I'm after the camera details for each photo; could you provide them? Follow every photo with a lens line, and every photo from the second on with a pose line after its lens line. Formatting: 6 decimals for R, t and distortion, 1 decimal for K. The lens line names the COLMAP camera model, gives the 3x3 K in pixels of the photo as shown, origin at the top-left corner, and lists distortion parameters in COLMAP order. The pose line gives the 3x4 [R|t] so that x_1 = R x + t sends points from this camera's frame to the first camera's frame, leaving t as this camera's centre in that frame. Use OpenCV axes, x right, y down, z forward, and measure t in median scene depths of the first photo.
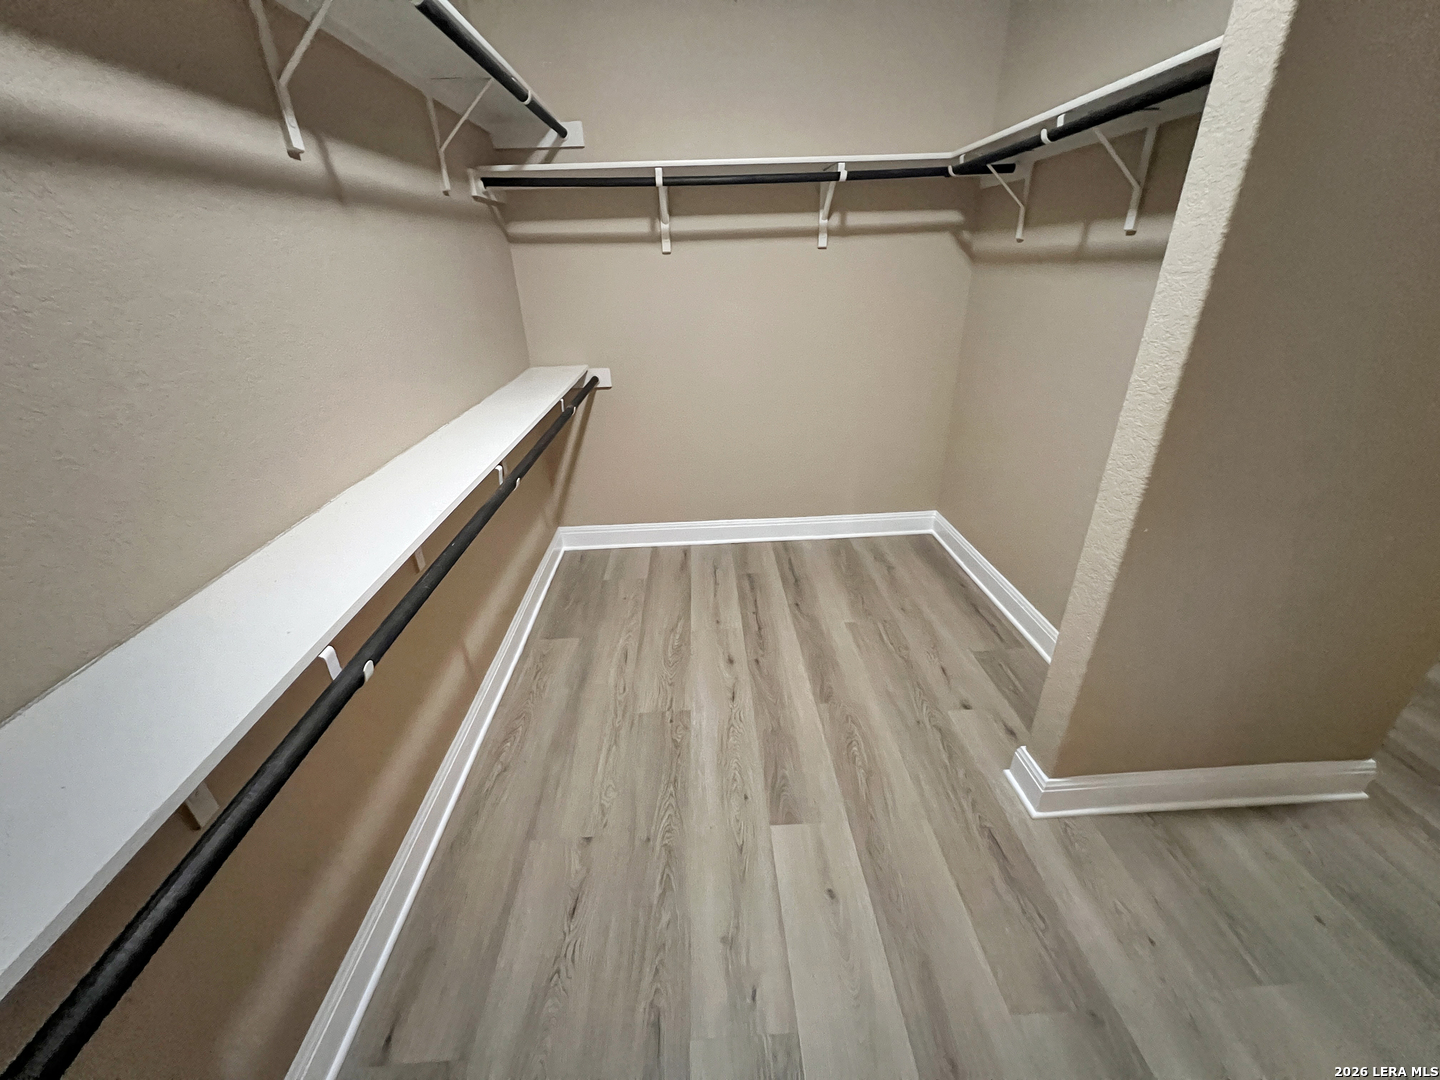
lens RADIAL K [[574.6, 0, 720.4], [0, 574.6, 533.6], [0, 0, 1]] dist [-0.003165, 0.000720]
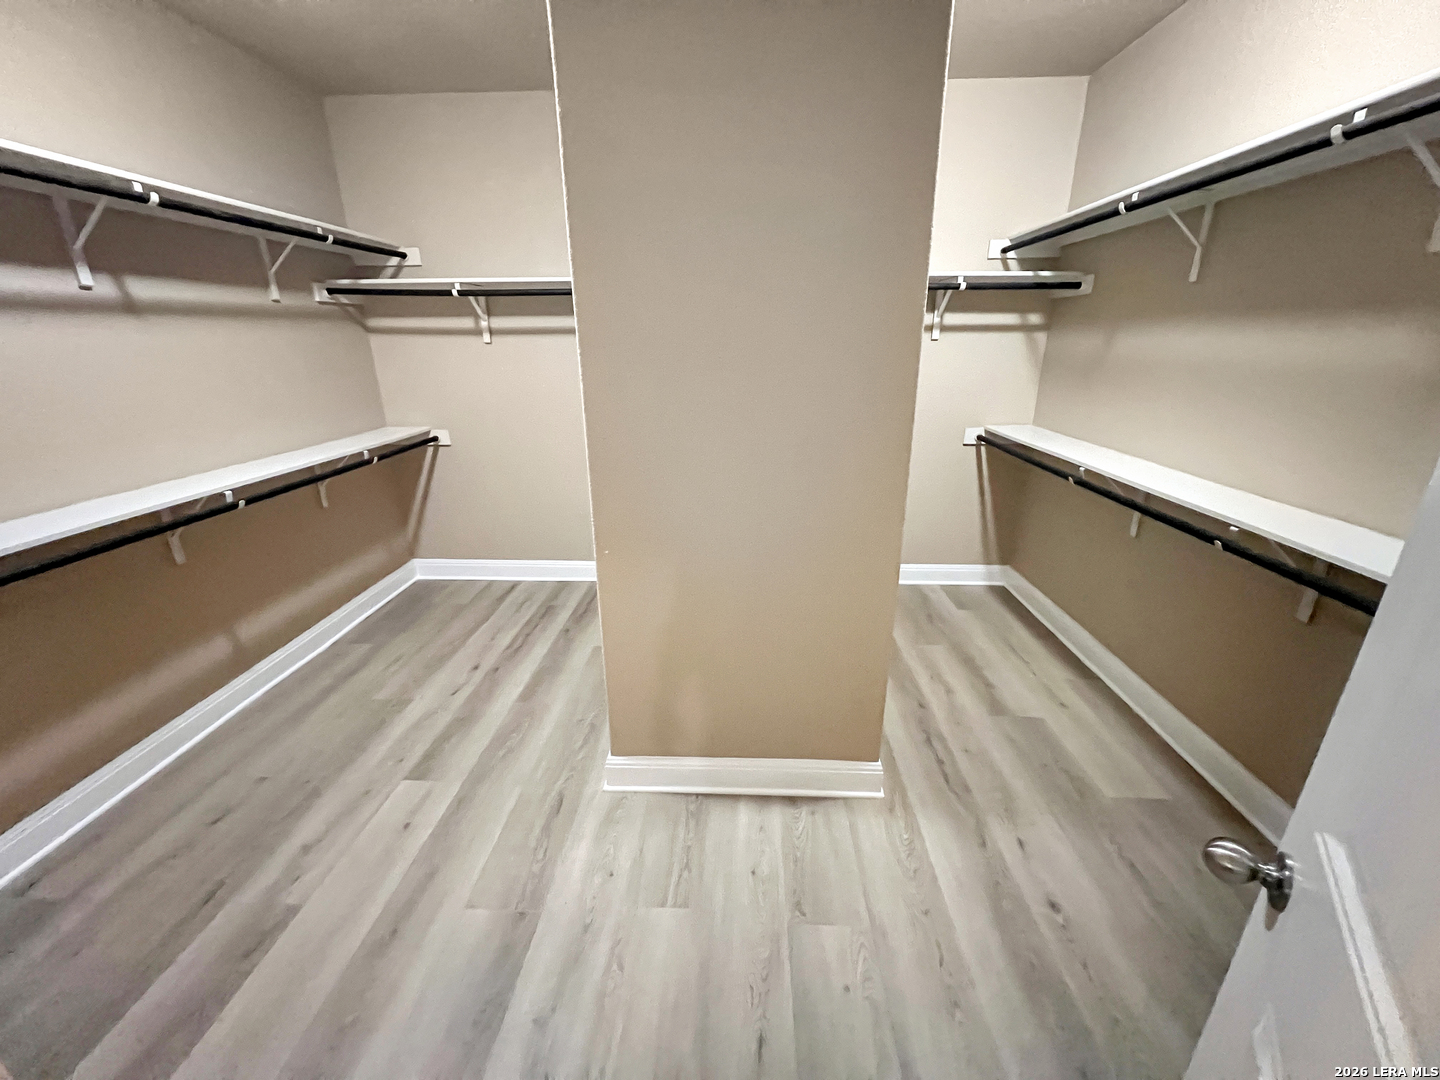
lens RADIAL K [[575.4, 0, 727.2], [0, 575.4, 534.8], [0, 0, 1]] dist [-0.006213, 0.000846]
pose [[0.996375, 0.048326, -0.070008, 0.612971], [-0.056166, 0.991809, -0.114722, 0.052965], [0.063891, 0.118238, 0.990928, -0.196154]]
